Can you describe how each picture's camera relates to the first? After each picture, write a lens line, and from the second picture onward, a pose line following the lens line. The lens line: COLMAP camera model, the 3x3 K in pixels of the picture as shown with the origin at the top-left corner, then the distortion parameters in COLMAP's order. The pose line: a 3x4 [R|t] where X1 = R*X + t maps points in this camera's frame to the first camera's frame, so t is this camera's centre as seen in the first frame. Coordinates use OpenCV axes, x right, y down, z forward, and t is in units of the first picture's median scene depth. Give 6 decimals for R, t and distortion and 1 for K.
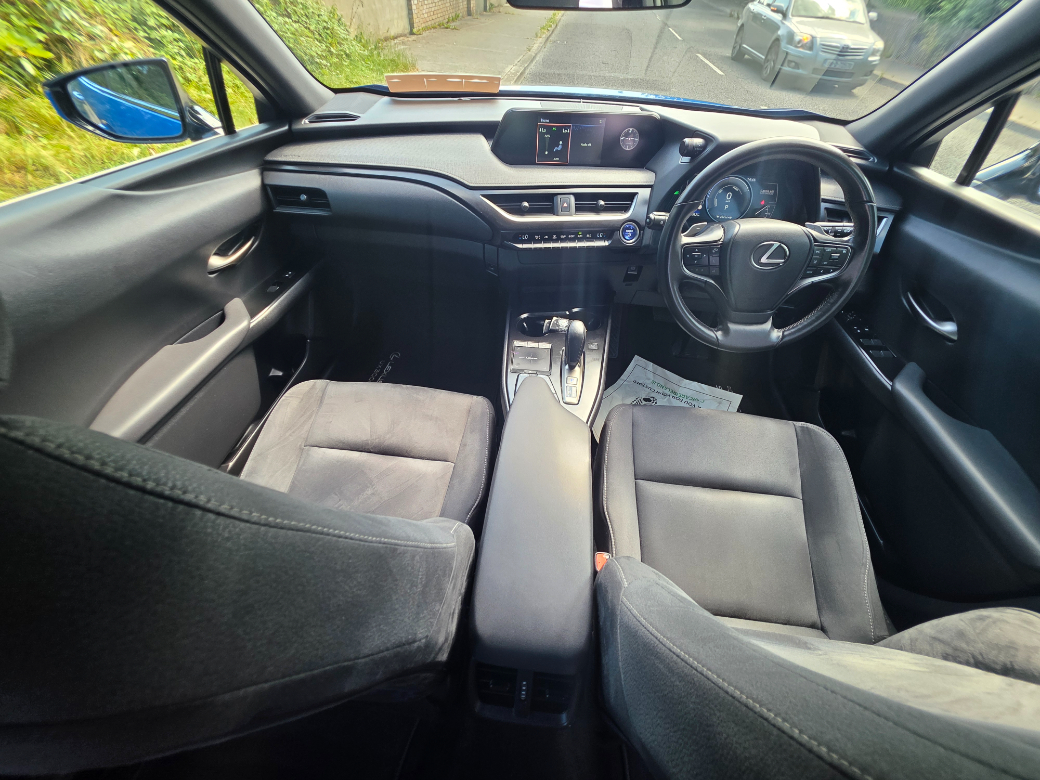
lens RADIAL K [[417.2, 0, 519.4], [0, 417.2, 391.4], [0, 0, 1]] dist [-0.003193, -0.000328]
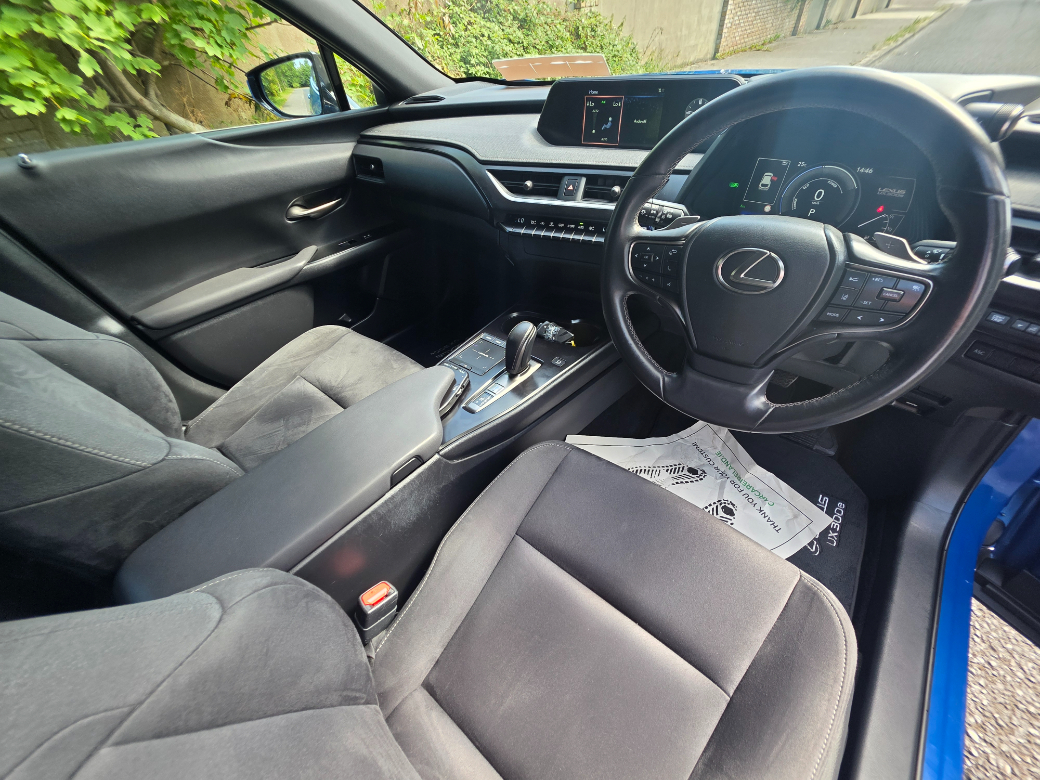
lens RADIAL K [[417.2, 0, 520.2], [0, 417.2, 389.3], [0, 0, 1]] dist [-0.003193, -0.000328]
pose [[0.828832, 0.297137, -0.474076, 0.512994], [-0.321565, 0.946381, 0.030971, -0.059619], [0.457859, 0.126777, 0.879939, 0.265517]]
